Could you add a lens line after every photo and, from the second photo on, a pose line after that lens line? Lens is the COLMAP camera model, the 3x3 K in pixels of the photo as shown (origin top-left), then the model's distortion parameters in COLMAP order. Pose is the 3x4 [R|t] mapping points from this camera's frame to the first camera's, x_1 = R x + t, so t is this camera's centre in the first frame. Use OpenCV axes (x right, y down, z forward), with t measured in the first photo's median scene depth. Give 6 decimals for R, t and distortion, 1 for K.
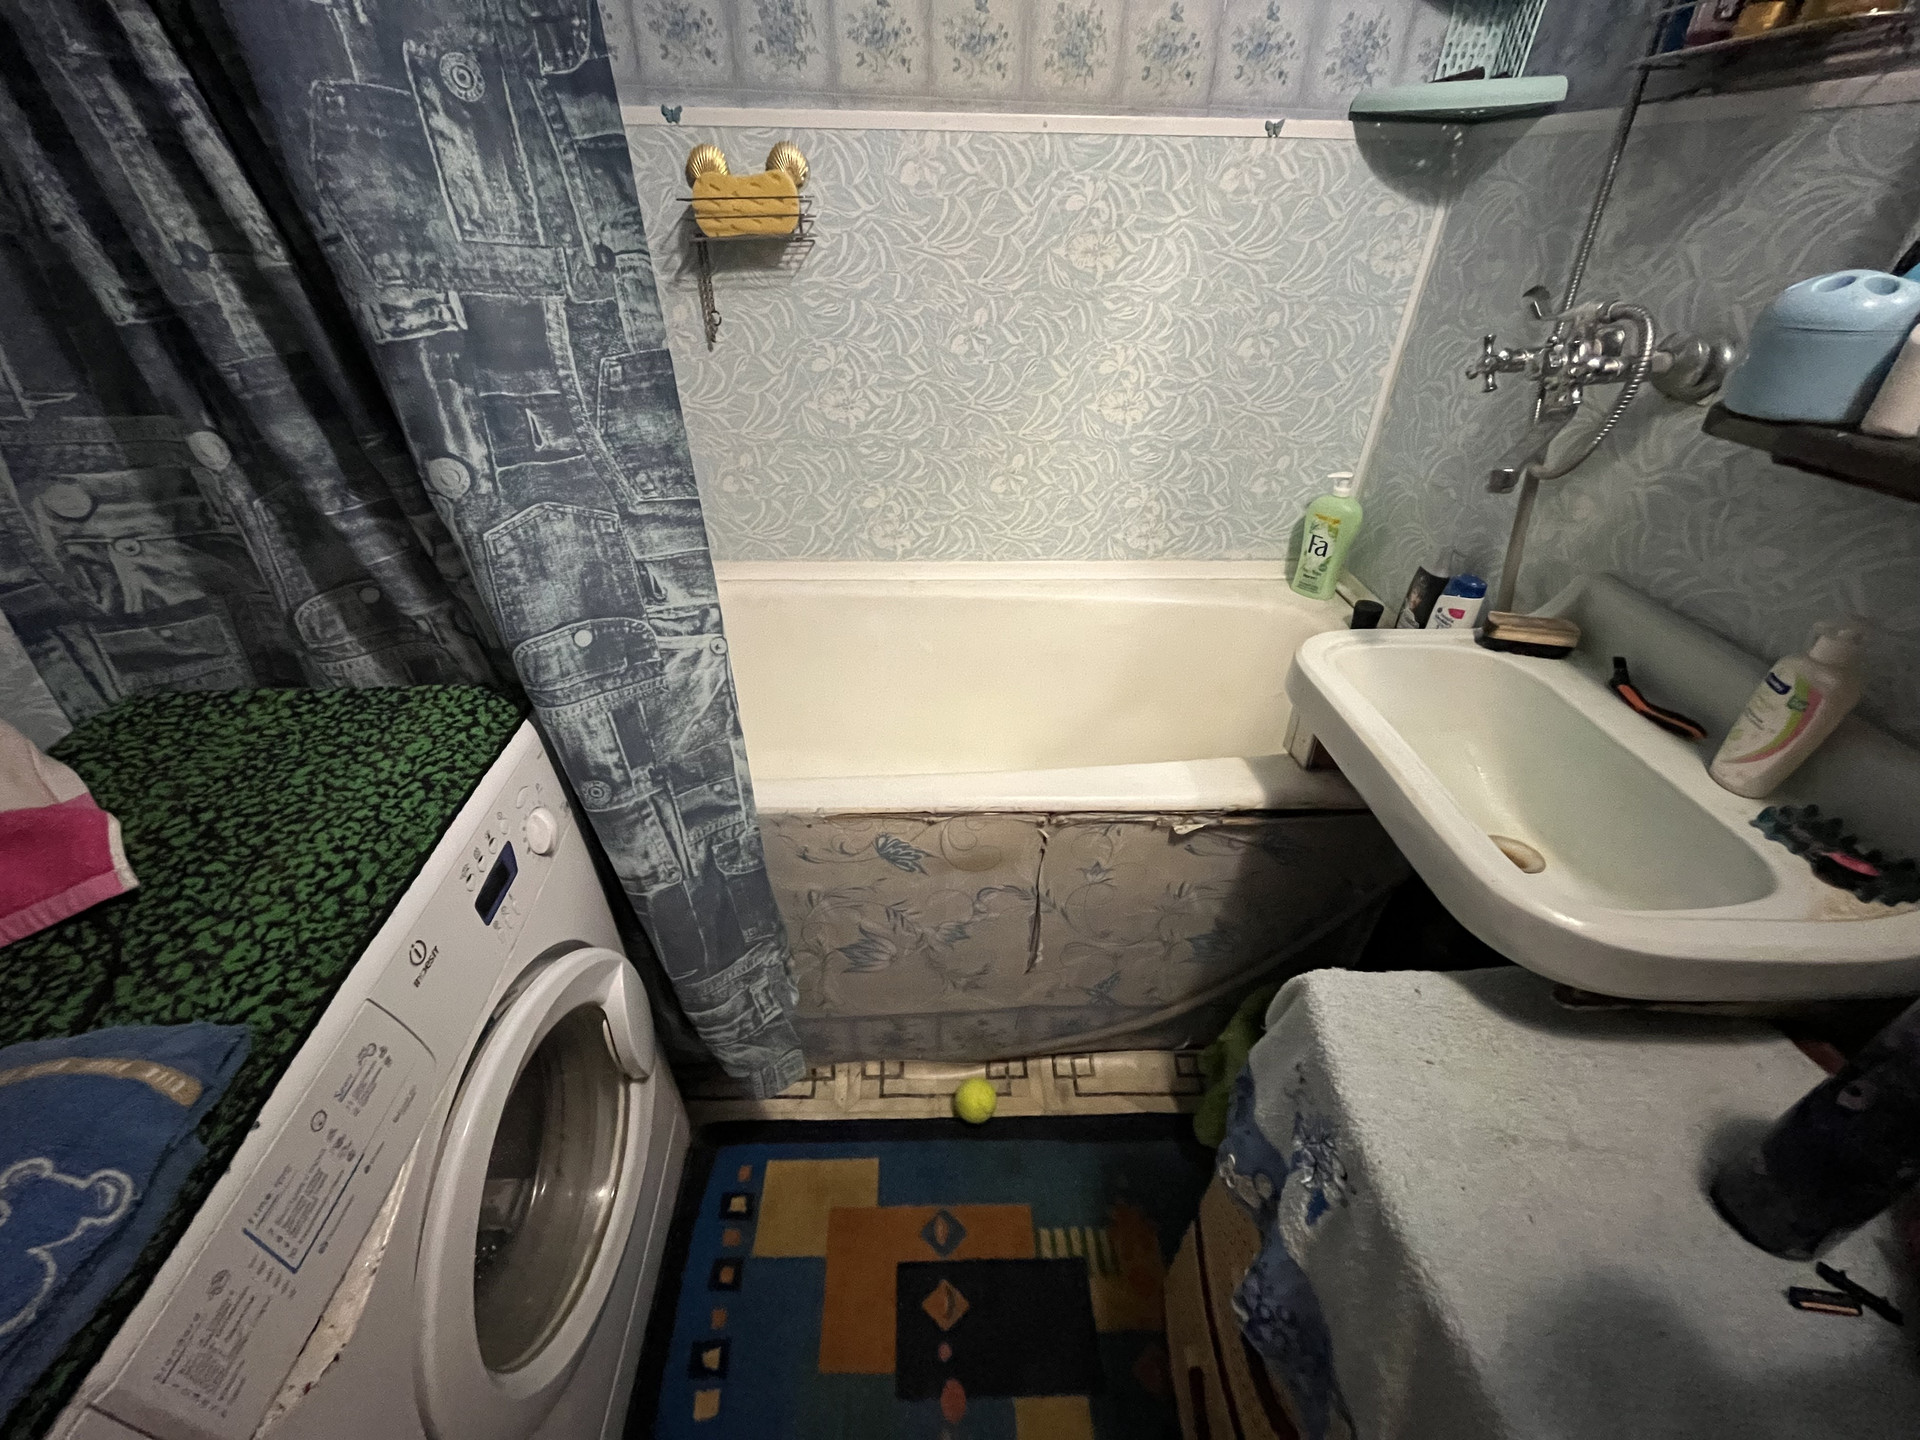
lens RADIAL K [[778.1, 0, 952.9], [0, 778.1, 717.4], [0, 0, 1]] dist [-0.002918, 0.000355]
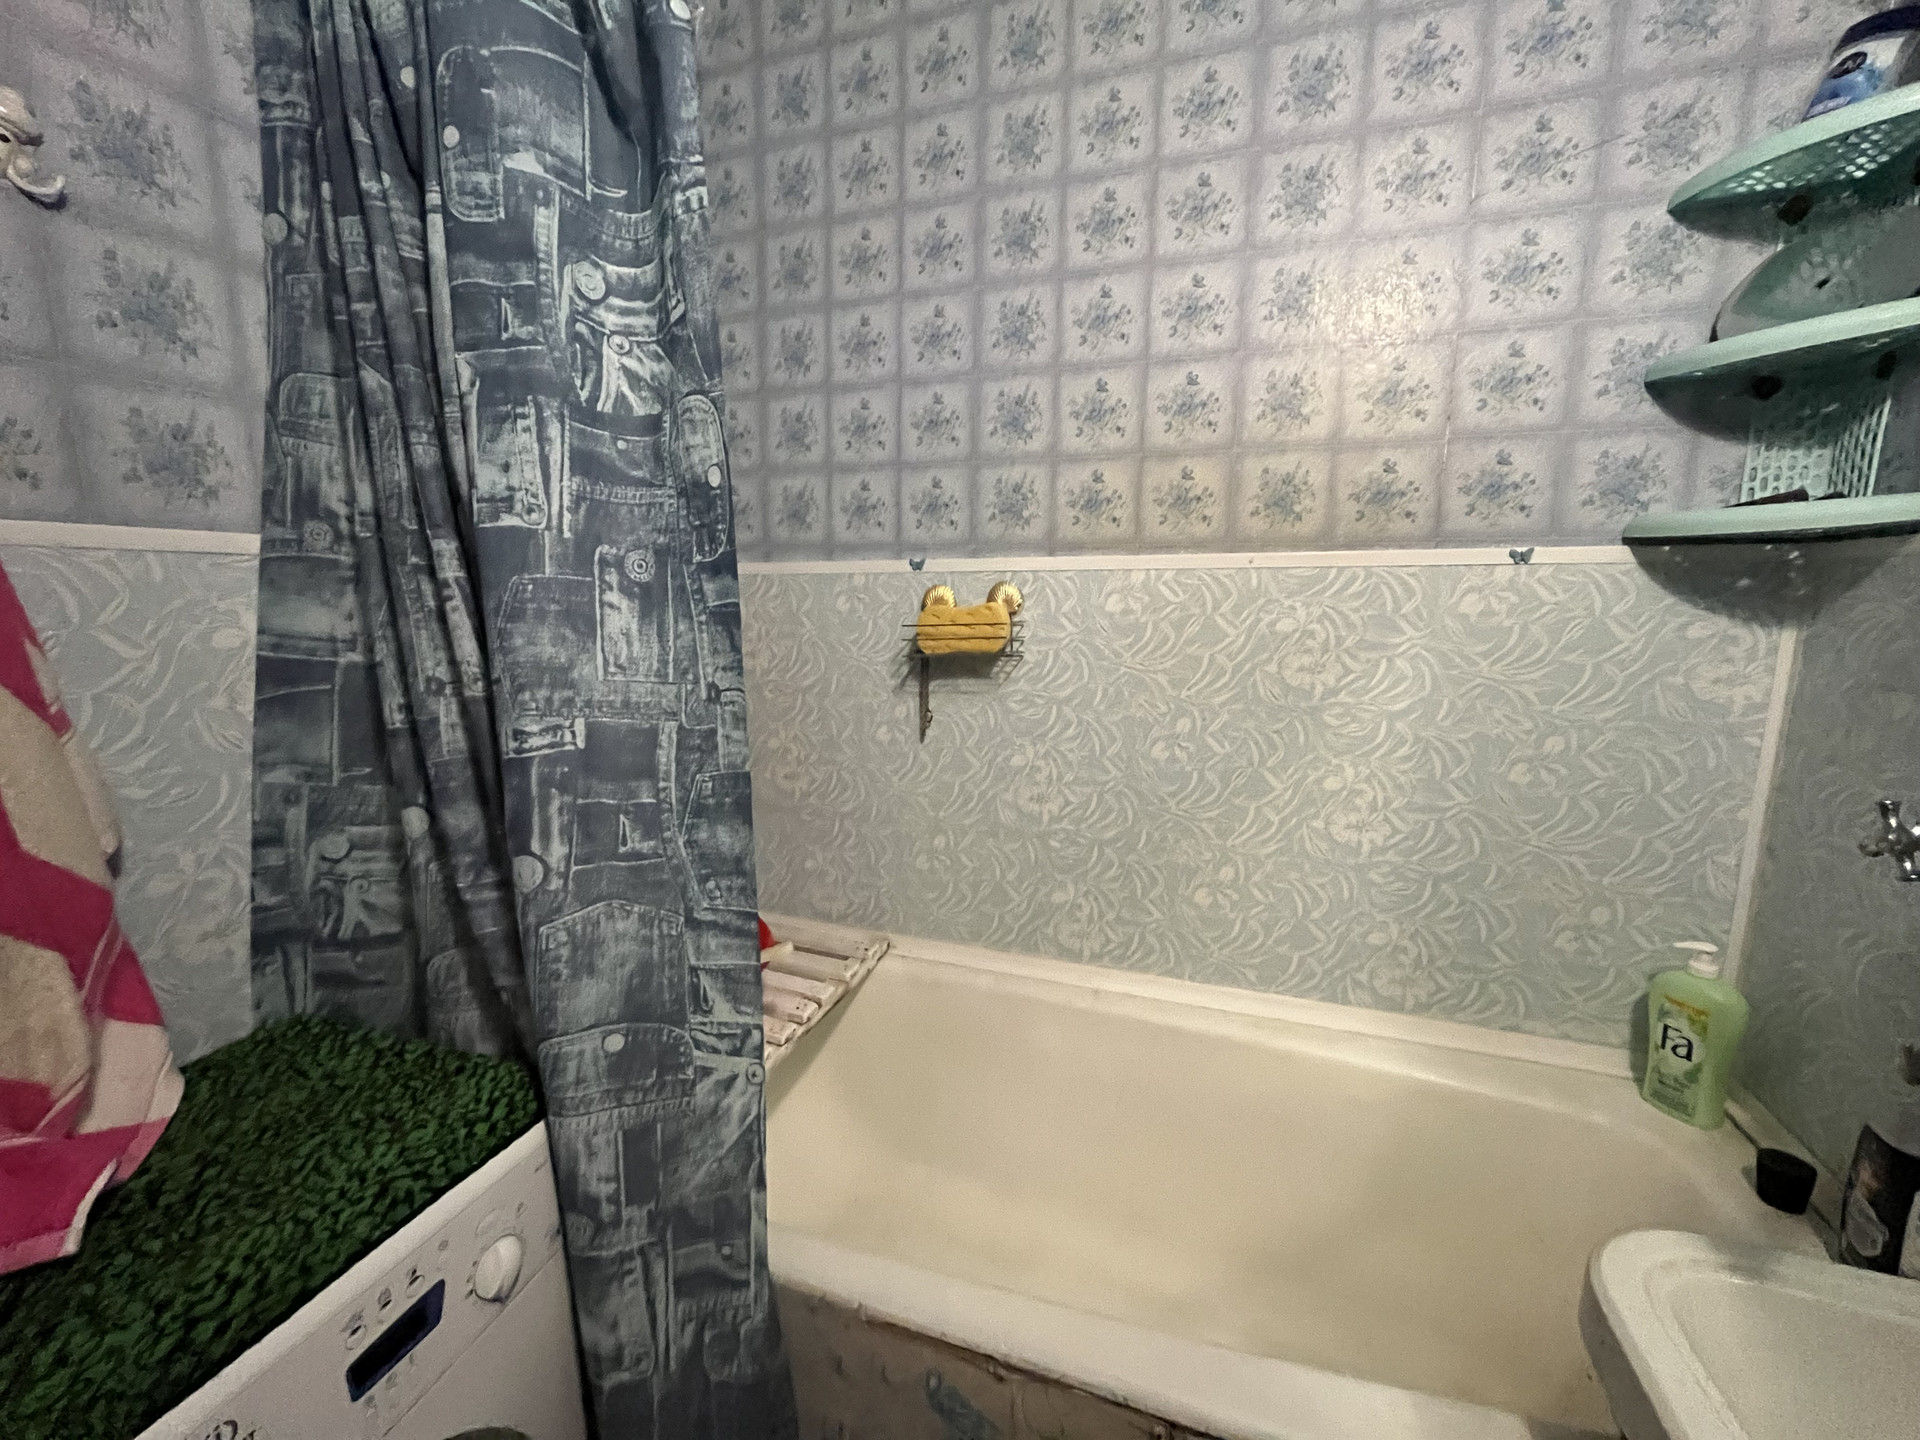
lens RADIAL K [[778.1, 0, 952.3], [0, 778.1, 717.3], [0, 0, 1]] dist [-0.002918, 0.000355]
pose [[0.925813, 0.042019, -0.375639, 0.176889], [-0.197941, 0.900532, -0.387119, -0.127287], [0.322009, 0.432754, 0.842042, 0.123861]]
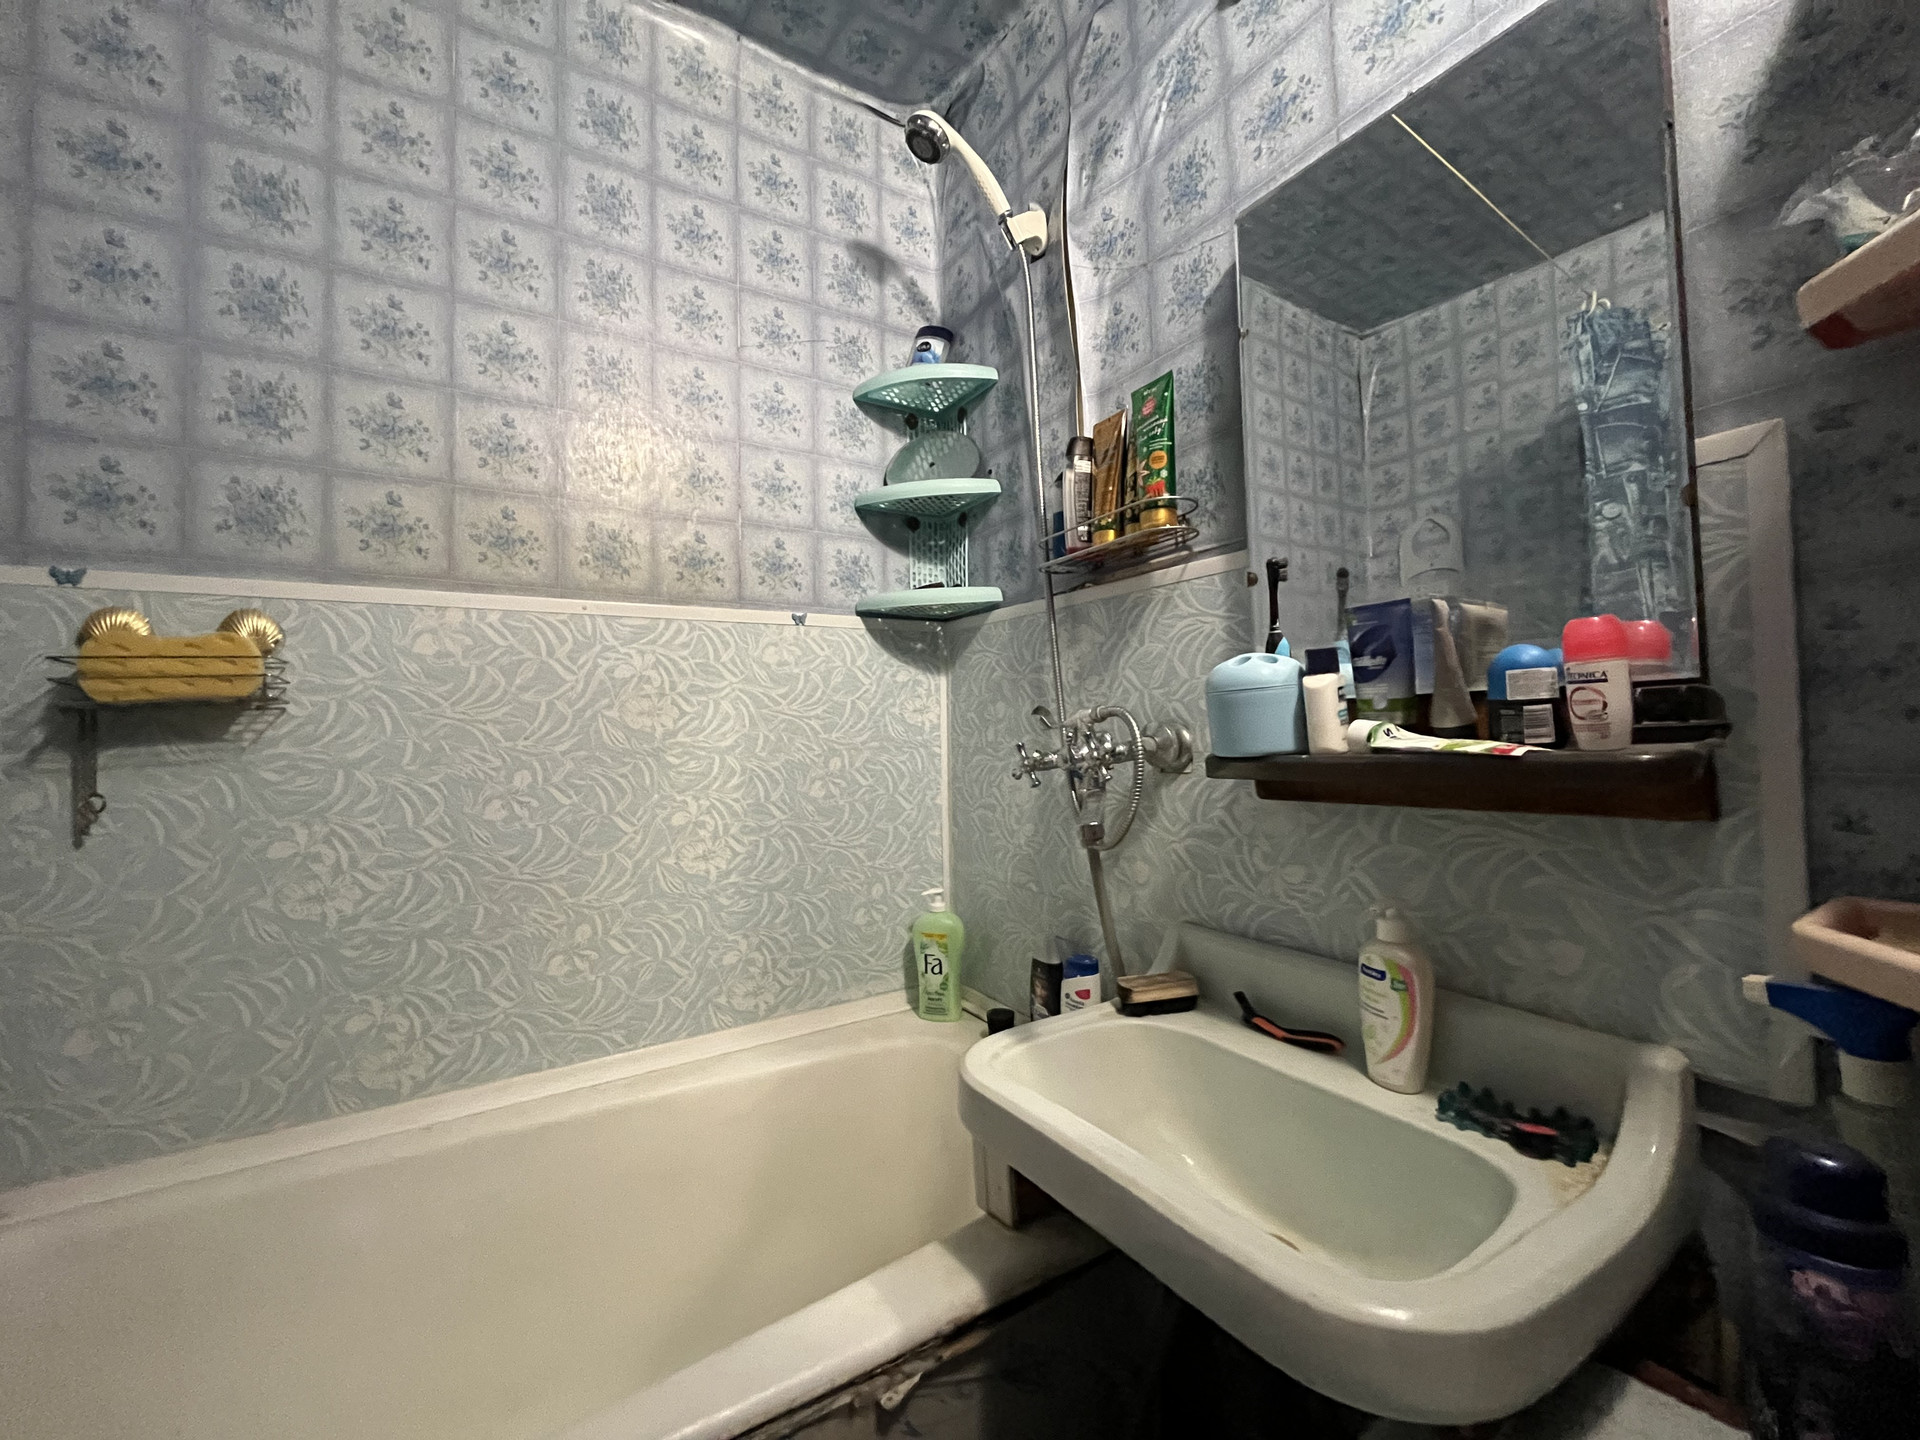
lens RADIAL K [[778.1, 0, 952.9], [0, 778.1, 718.5], [0, 0, 1]] dist [-0.002918, 0.000355]
pose [[0.866653, -0.028666, 0.498087, 0.029358], [0.307172, 0.817349, -0.487428, 0.010497], [-0.393138, 0.575429, 0.717164, 0.183080]]
